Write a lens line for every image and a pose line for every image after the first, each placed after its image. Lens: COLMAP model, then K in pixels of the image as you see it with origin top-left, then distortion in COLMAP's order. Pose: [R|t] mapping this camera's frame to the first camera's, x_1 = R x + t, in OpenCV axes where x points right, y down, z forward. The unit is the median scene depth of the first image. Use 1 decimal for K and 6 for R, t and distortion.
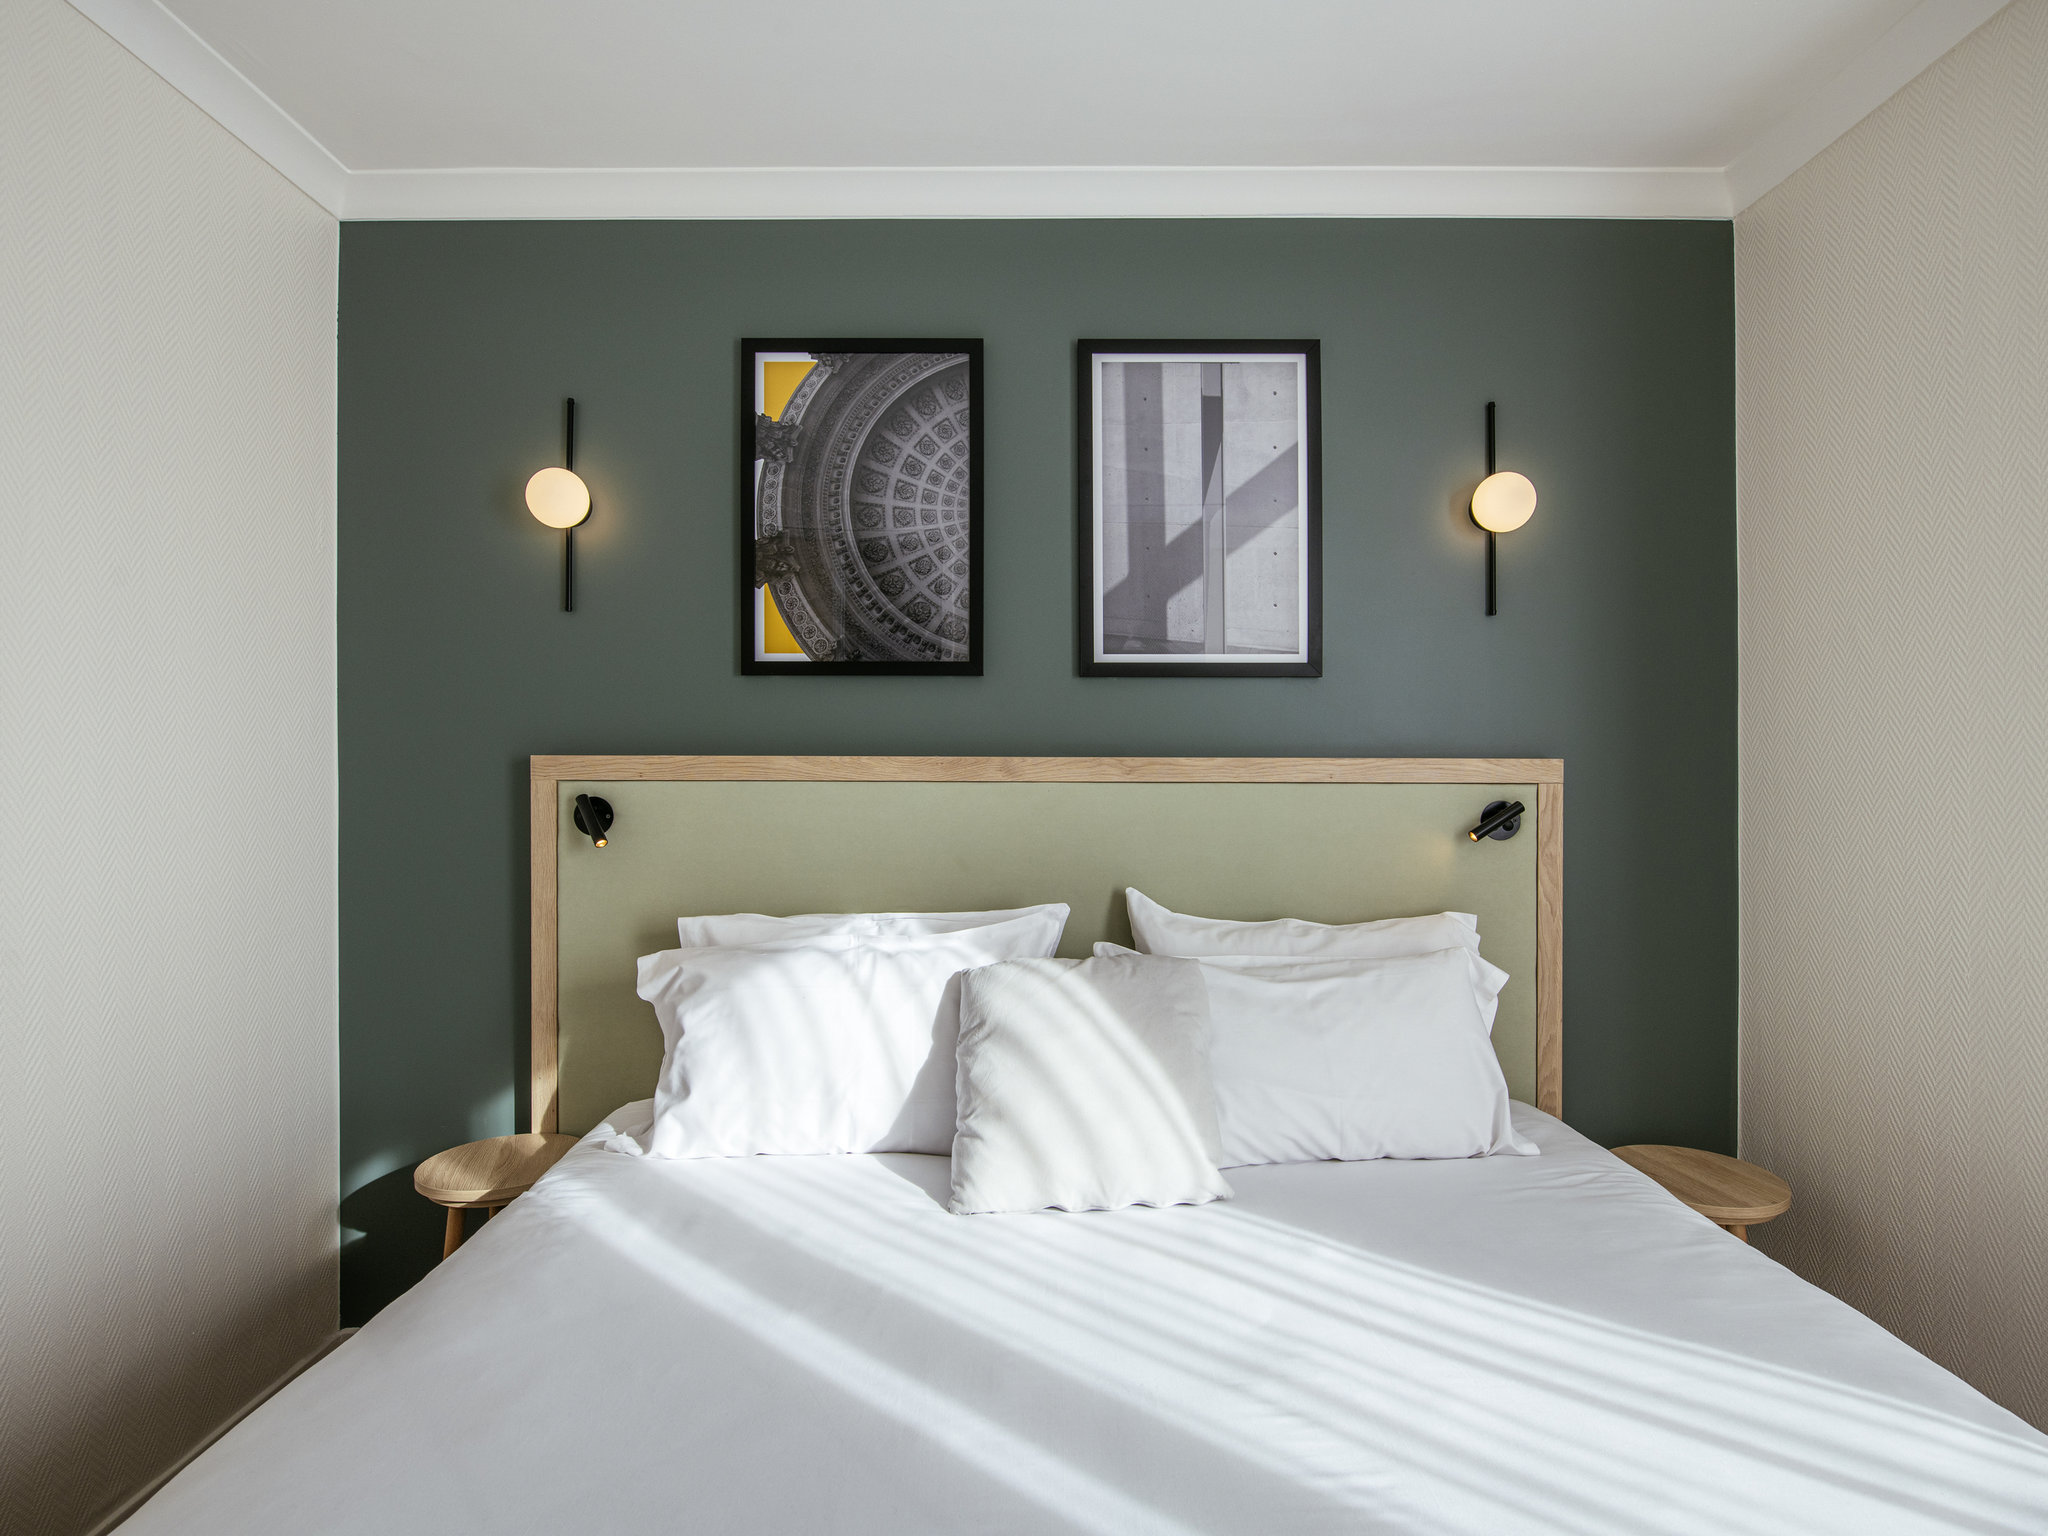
lens RADIAL K [[950.7, 0, 1021.1], [0, 950.7, 791.1], [0, 0, 1]] dist [-0.000616, -0.000009]
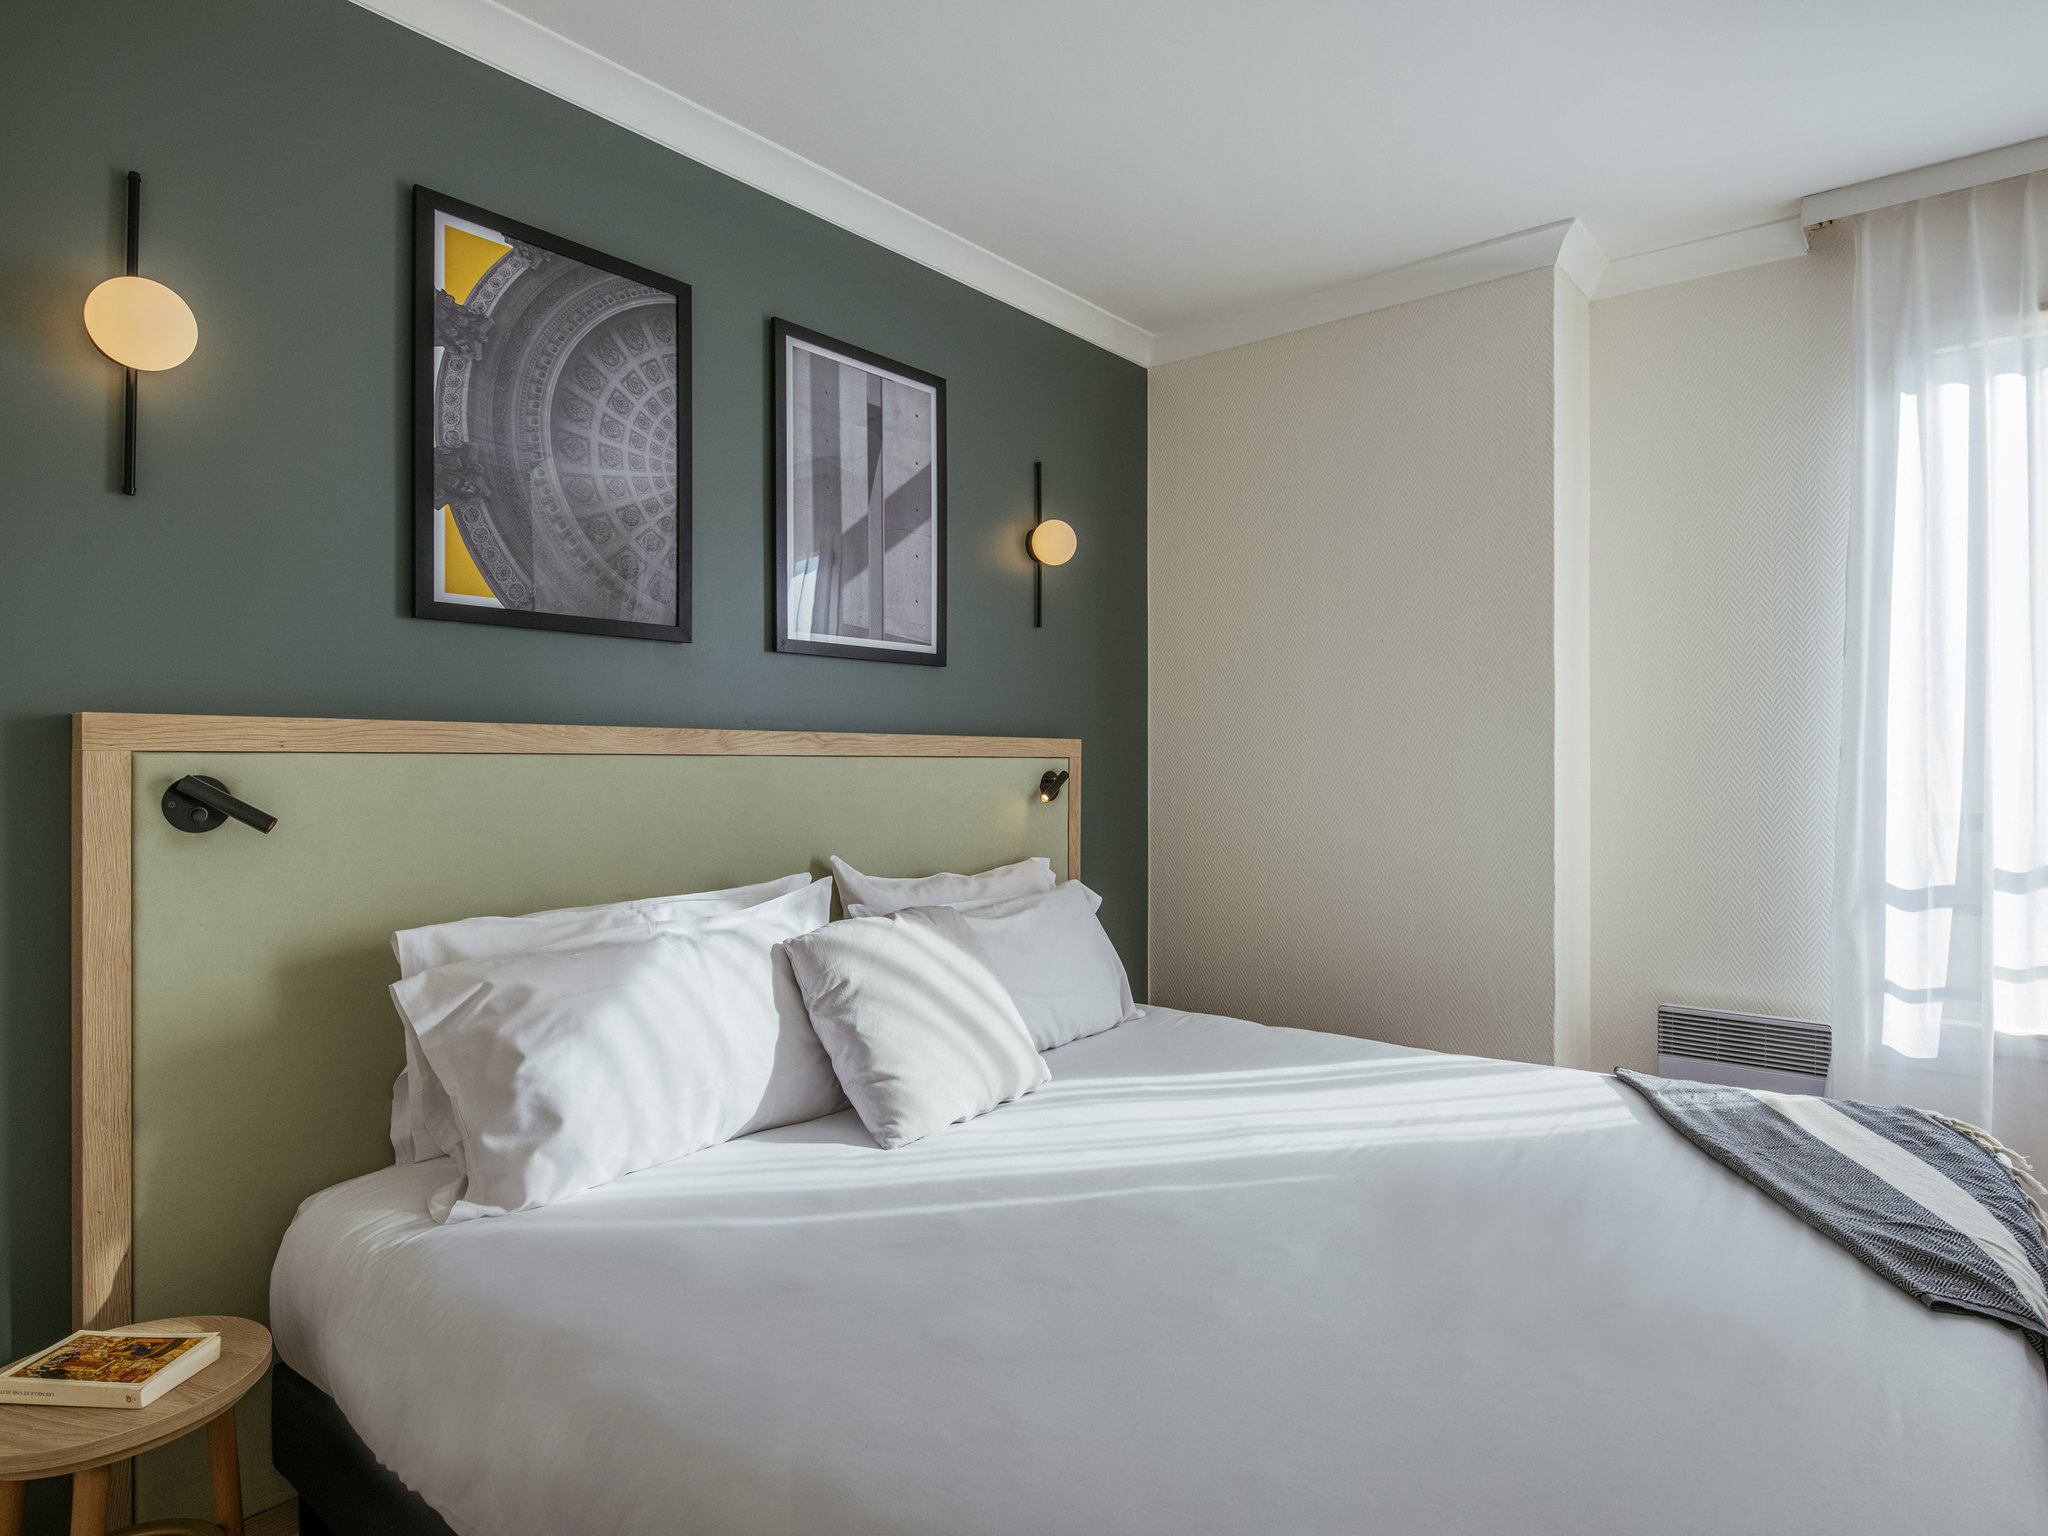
lens RADIAL K [[1087.8, 0, 1024.0], [0, 1087.8, 768.0], [0, 0, 1]] dist [0.001931, 0.000276]
pose [[0.663107, -0.006262, 0.748498, -0.631521], [0.004571, 0.999980, 0.004317, -0.000269], [-0.748511, 0.000559, 0.663123, 0.036269]]
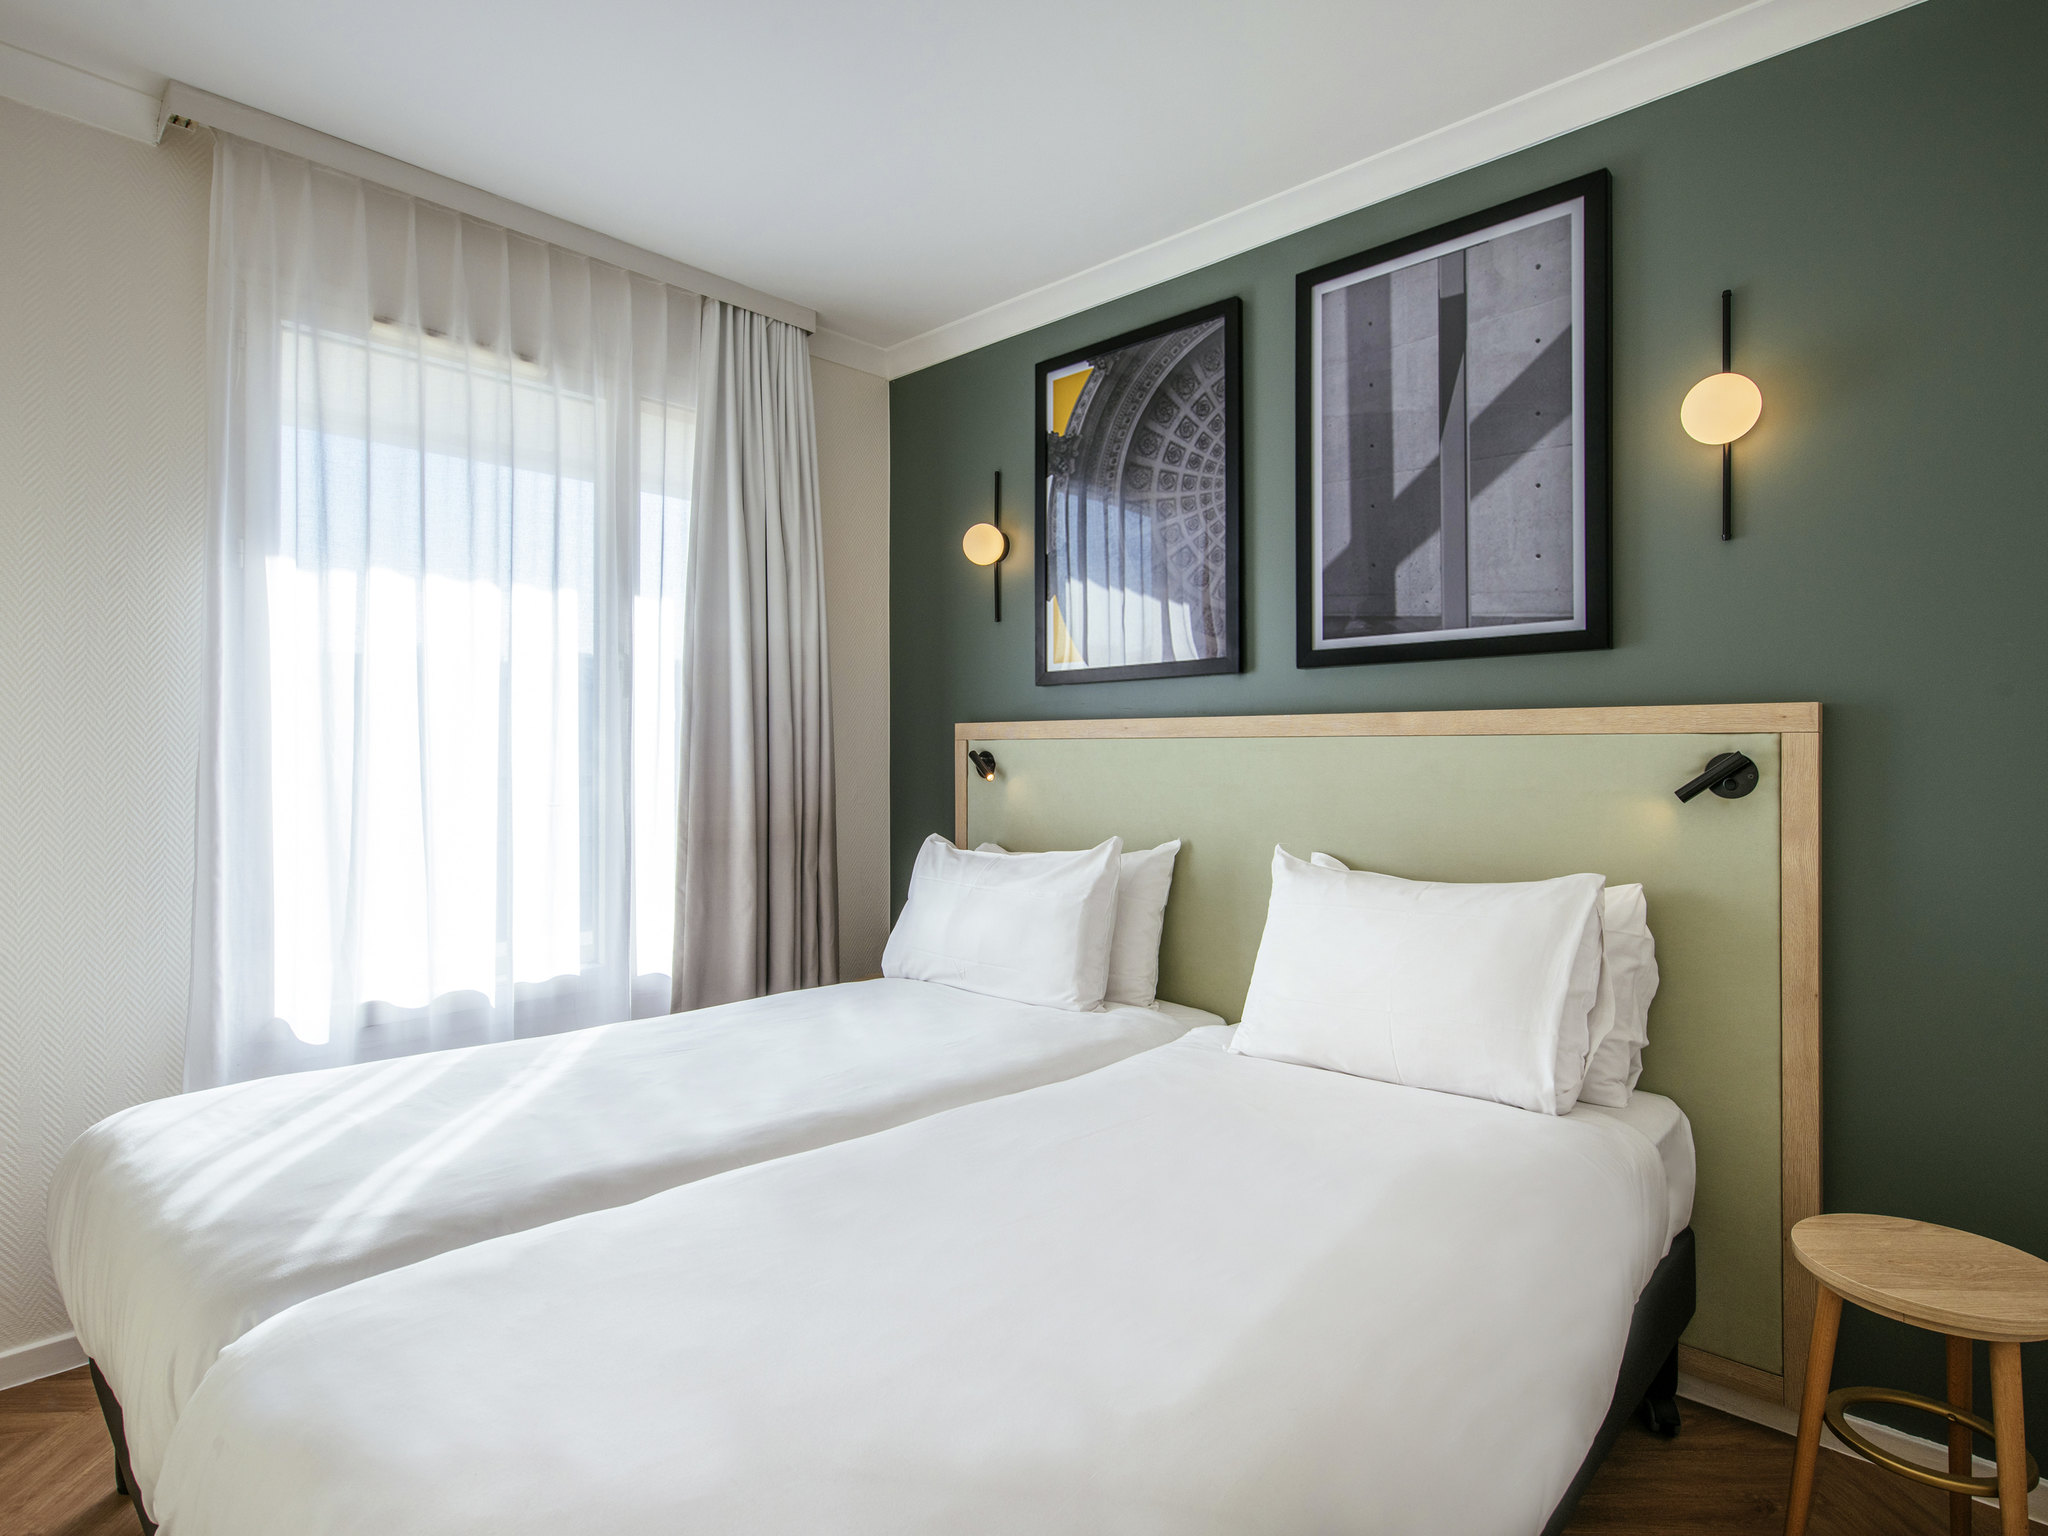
lens RADIAL K [[1087.8, 0, 1024.0], [0, 1087.8, 768.0], [0, 0, 1]] dist [0.001931, 0.000276]
pose [[0.739421, -0.001062, -0.673242, 0.502470], [-0.000773, 0.999997, -0.002426, -0.027136], [0.673242, 0.002314, 0.739418, 0.104086]]
